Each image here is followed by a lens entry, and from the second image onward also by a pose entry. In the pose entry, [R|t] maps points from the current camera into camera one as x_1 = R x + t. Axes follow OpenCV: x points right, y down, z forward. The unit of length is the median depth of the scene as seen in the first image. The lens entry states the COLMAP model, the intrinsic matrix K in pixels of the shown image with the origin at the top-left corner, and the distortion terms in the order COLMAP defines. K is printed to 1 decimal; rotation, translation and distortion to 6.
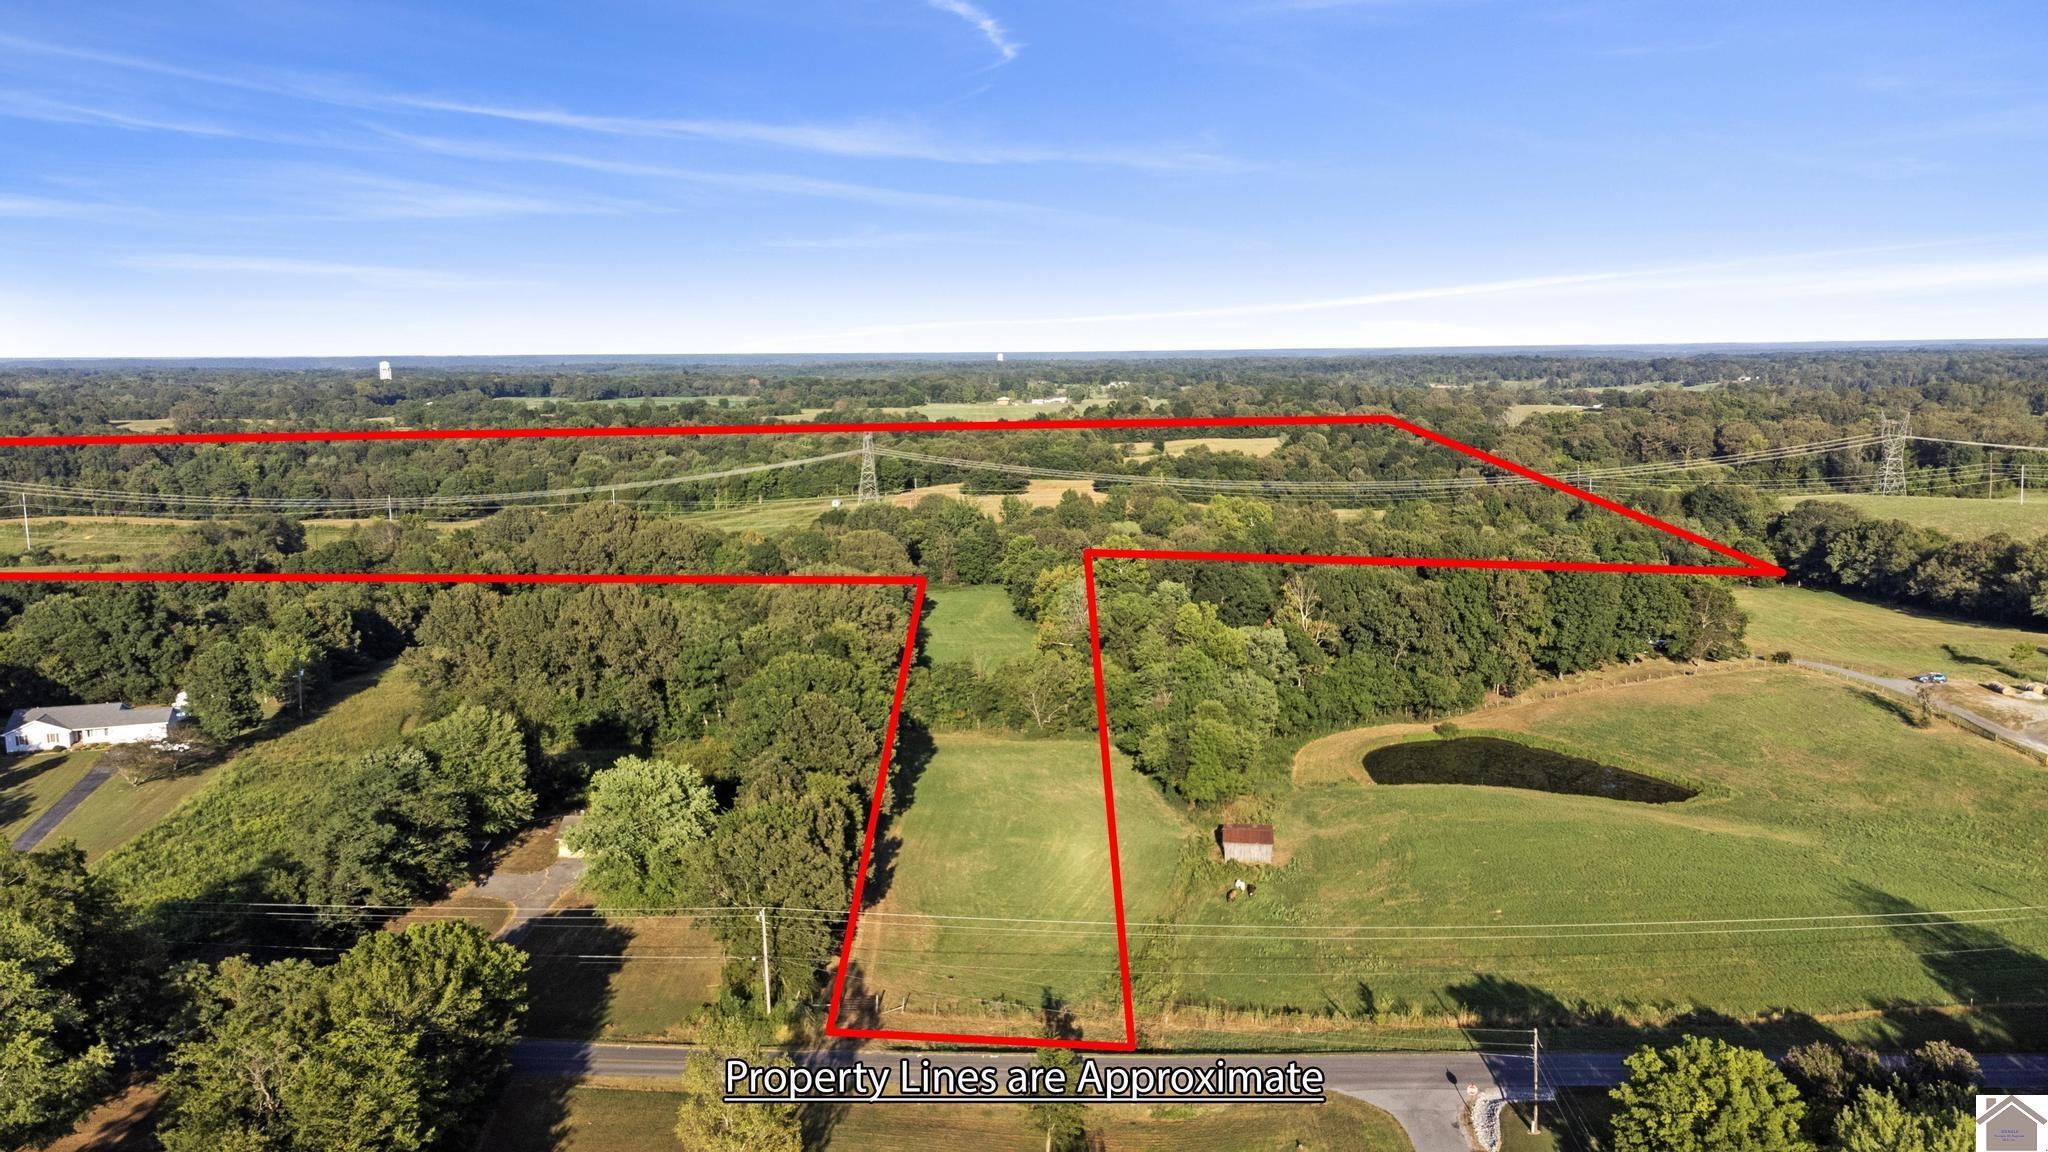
lens RADIAL K [[1520.1, 0, 996.4], [0, 1520.1, 596.4], [0, 0, 1]] dist [0.026206, 0.039129]
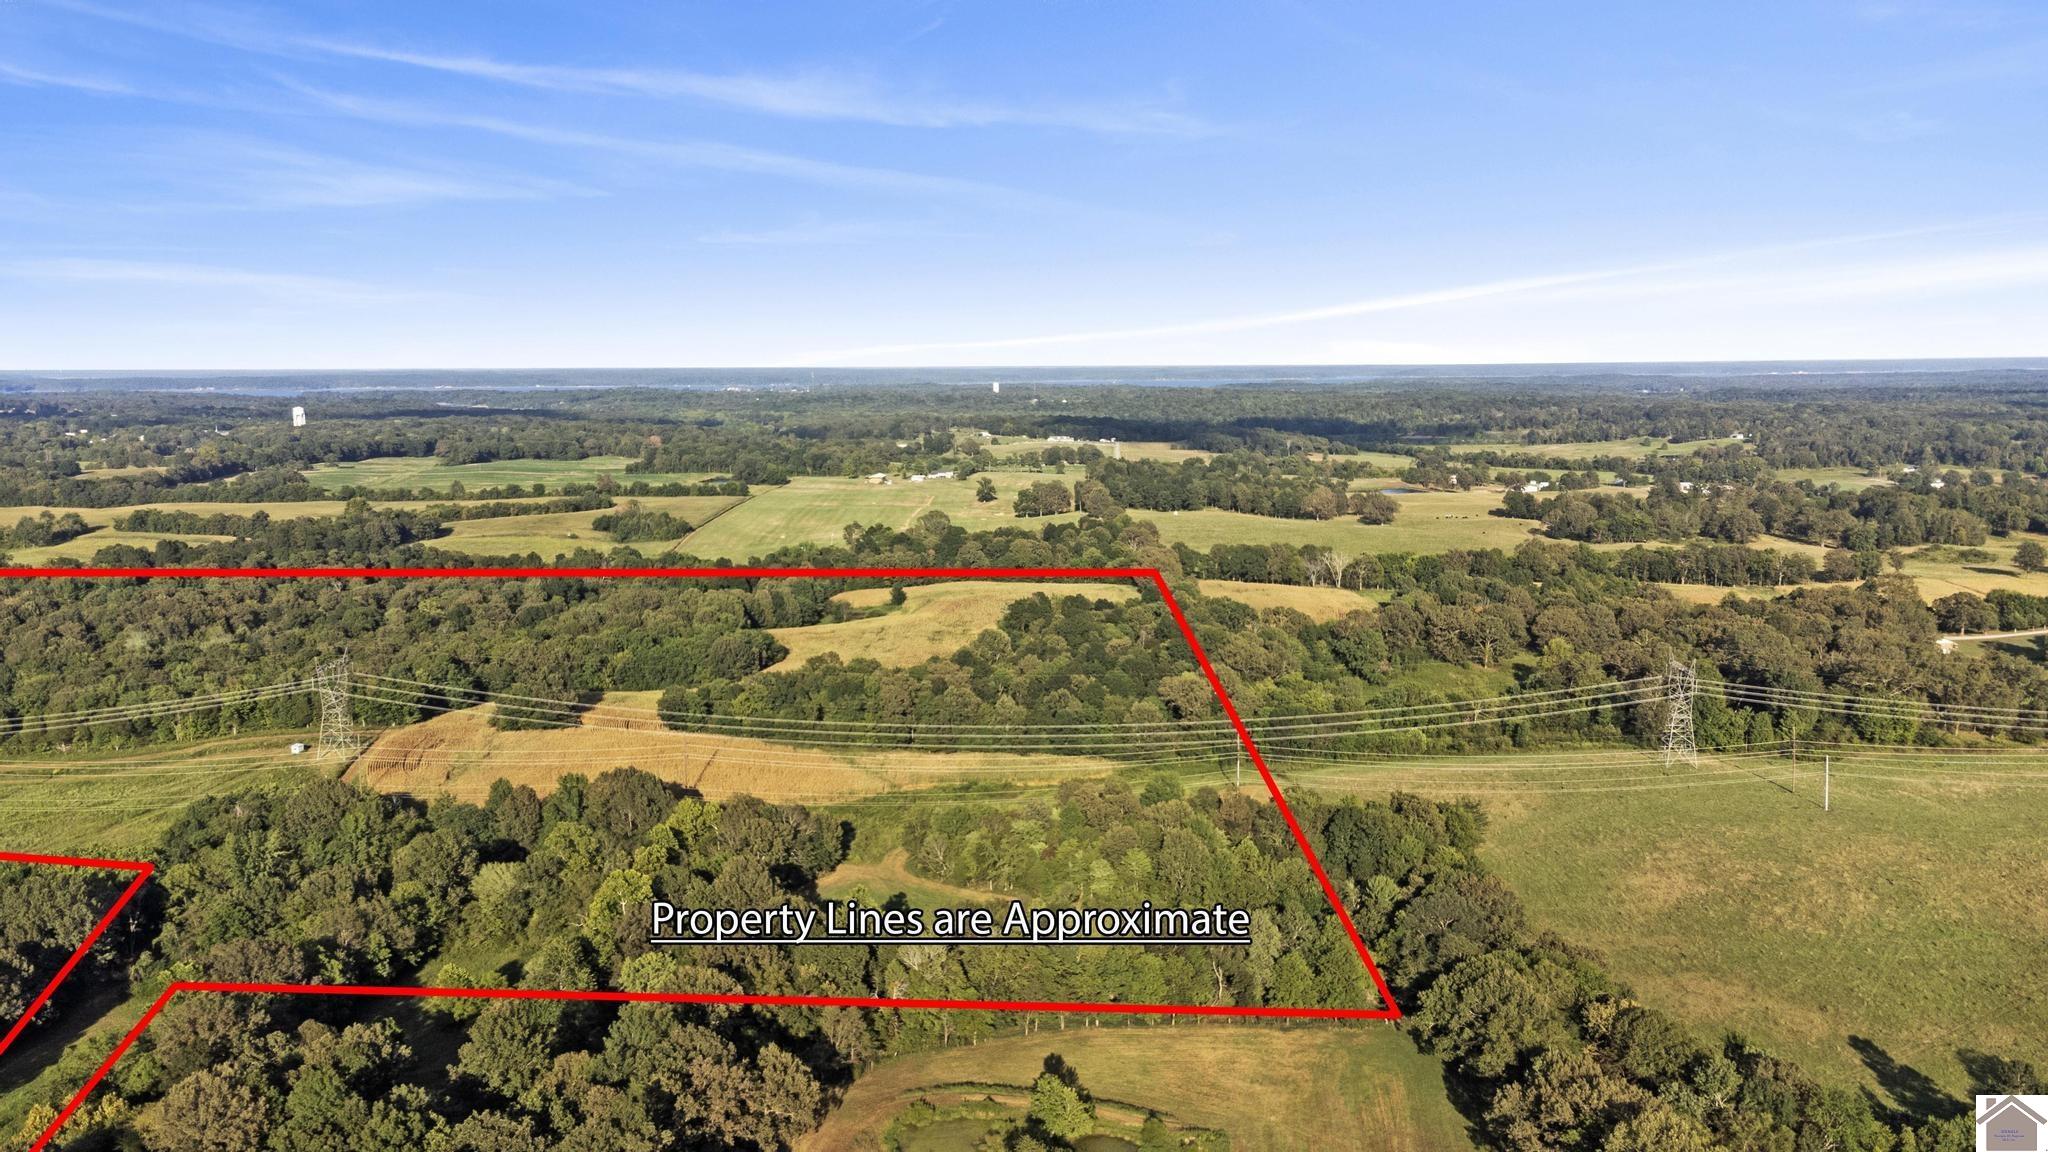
lens RADIAL K [[1520.1, 0, 1026.9], [0, 1520.1, 632.1], [0, 0, 1]] dist [0.026206, 0.039129]
pose [[0.999784, 0.003917, -0.020425, 0.664565], [-0.003535, 0.999819, 0.018714, -0.330683], [0.020494, -0.018637, 0.999616, 0.622460]]
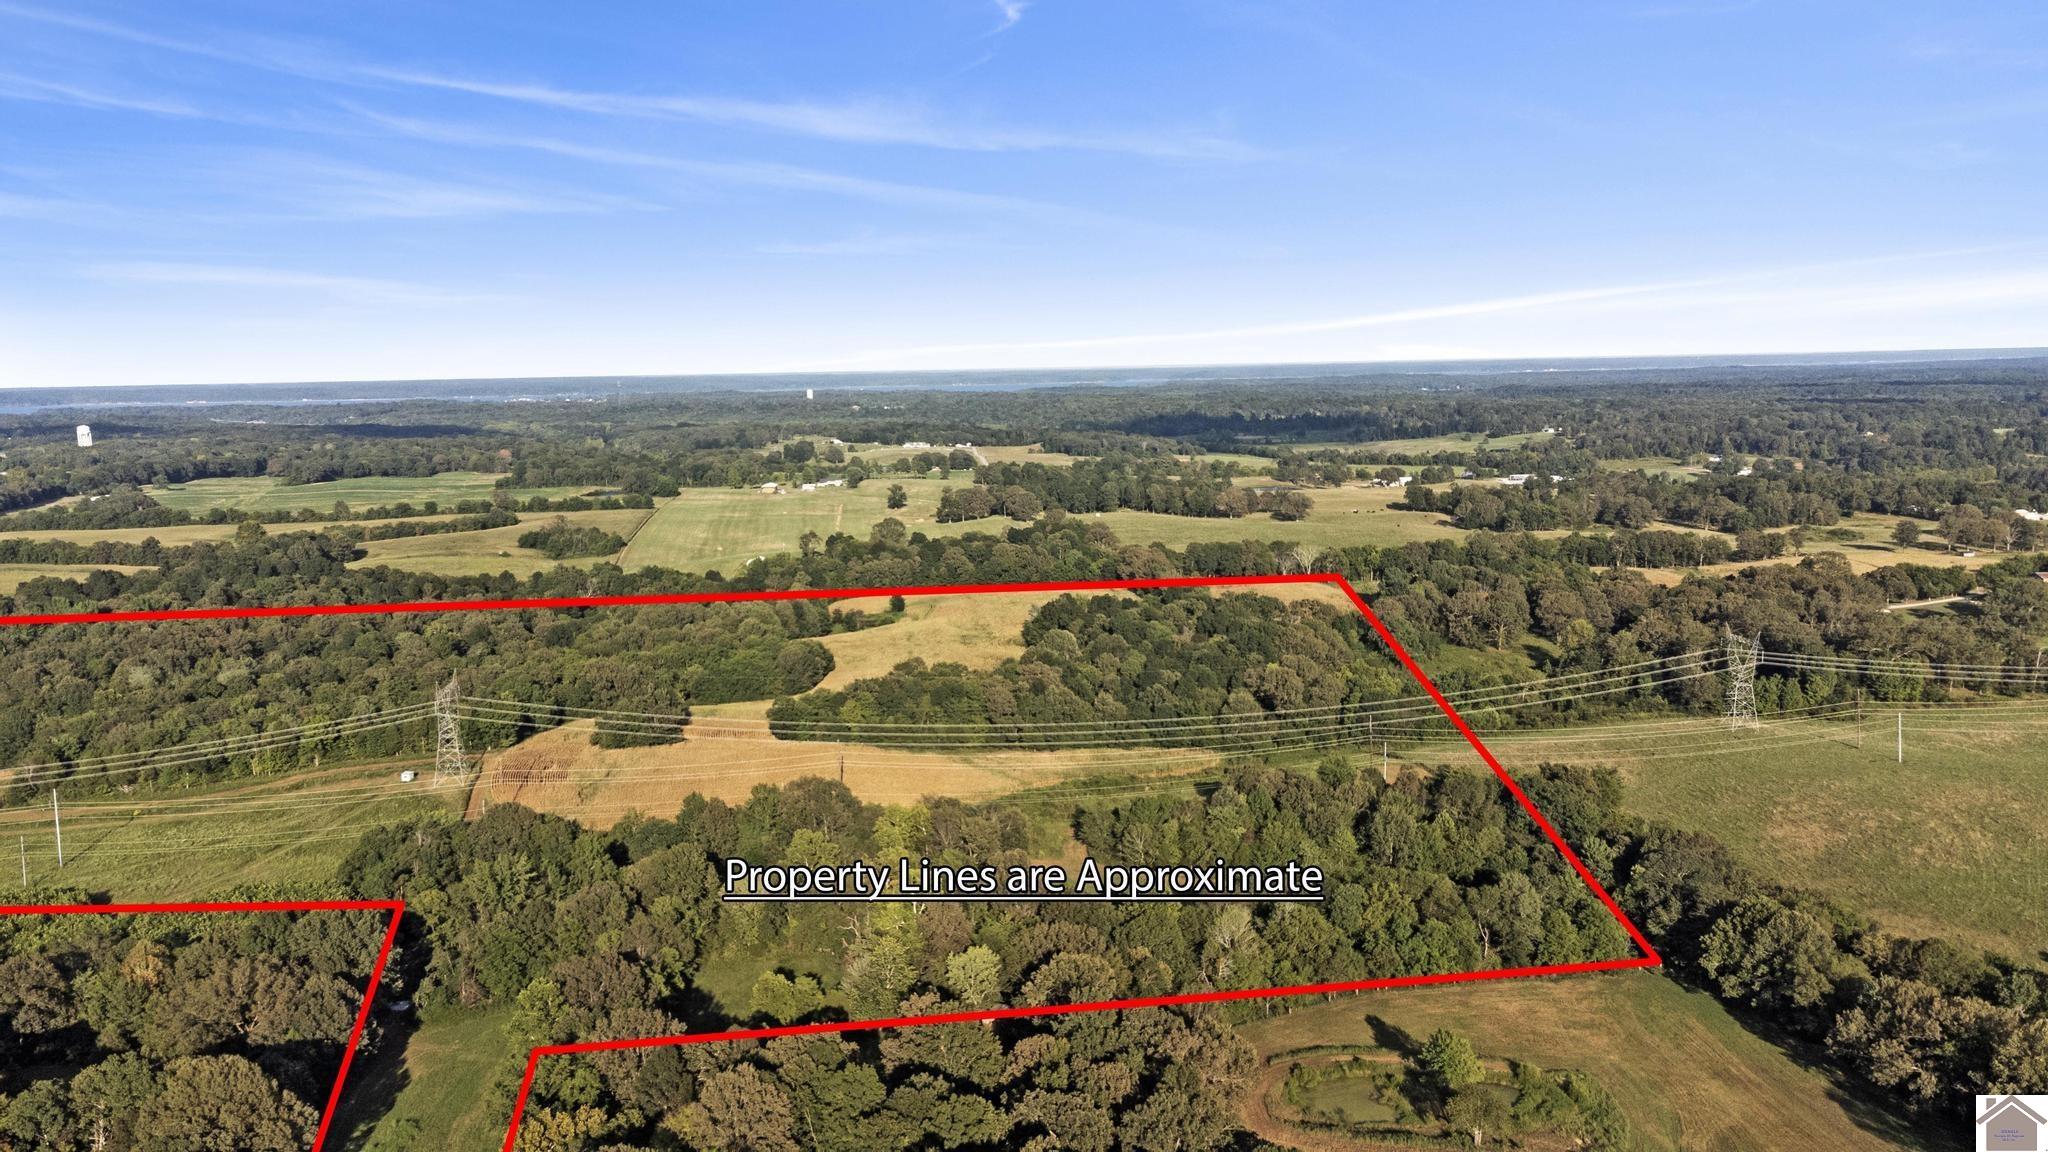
lens RADIAL K [[1520.1, 0, 1009.9], [0, 1520.1, 584.0], [0, 0, 1]] dist [0.026206, 0.039129]
pose [[0.993046, -0.029220, 0.114045, 0.253171], [0.030918, 0.999435, -0.013150, -0.334405], [-0.113596, 0.016585, 0.993389, 0.563751]]
